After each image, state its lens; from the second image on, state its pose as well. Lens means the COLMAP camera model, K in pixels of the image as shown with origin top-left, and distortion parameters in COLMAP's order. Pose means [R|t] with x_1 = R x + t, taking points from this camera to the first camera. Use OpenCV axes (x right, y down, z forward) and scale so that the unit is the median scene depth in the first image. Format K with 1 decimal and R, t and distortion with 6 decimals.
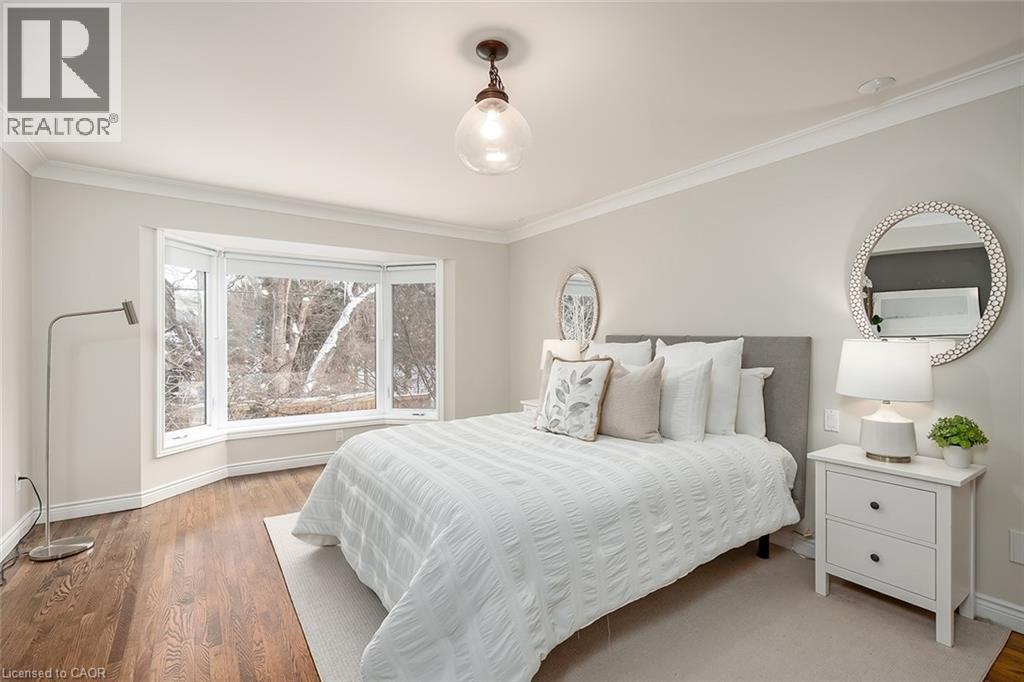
lens RADIAL K [[471.8, 0, 515.7], [0, 471.8, 343.9], [0, 0, 1]] dist [-0.004612, 0.000442]
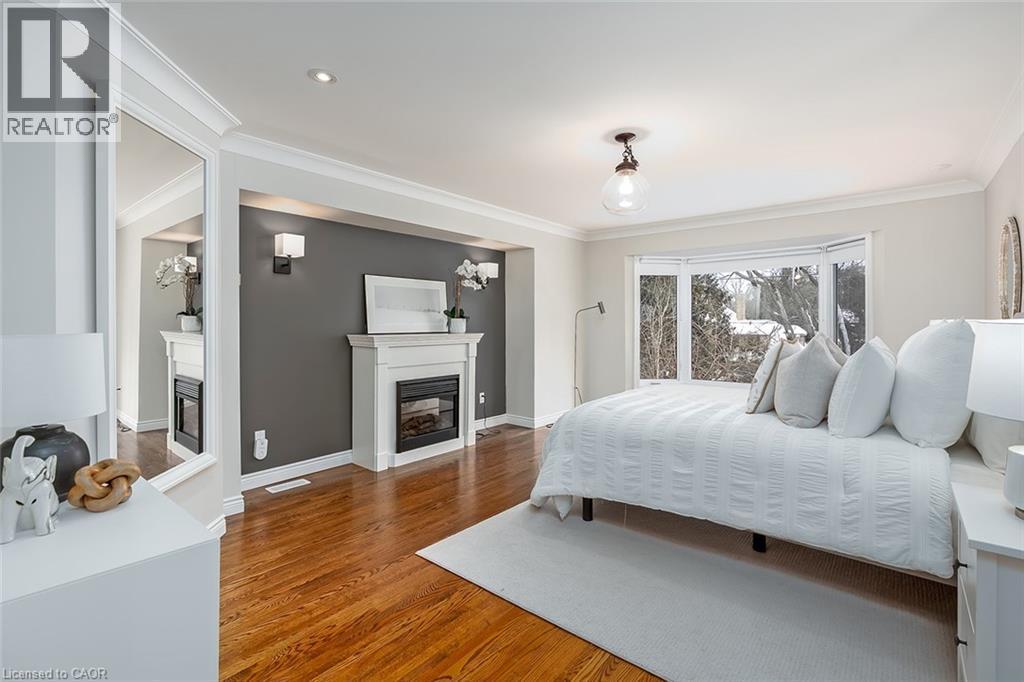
lens RADIAL K [[471.8, 0, 514.1], [0, 471.8, 330.6], [0, 0, 1]] dist [-0.004612, 0.000442]
pose [[0.262225, 0.015298, -0.964885, 1.336837], [0.000646, 0.999871, 0.016028, -0.006572], [0.965006, -0.004826, 0.262182, 0.220176]]
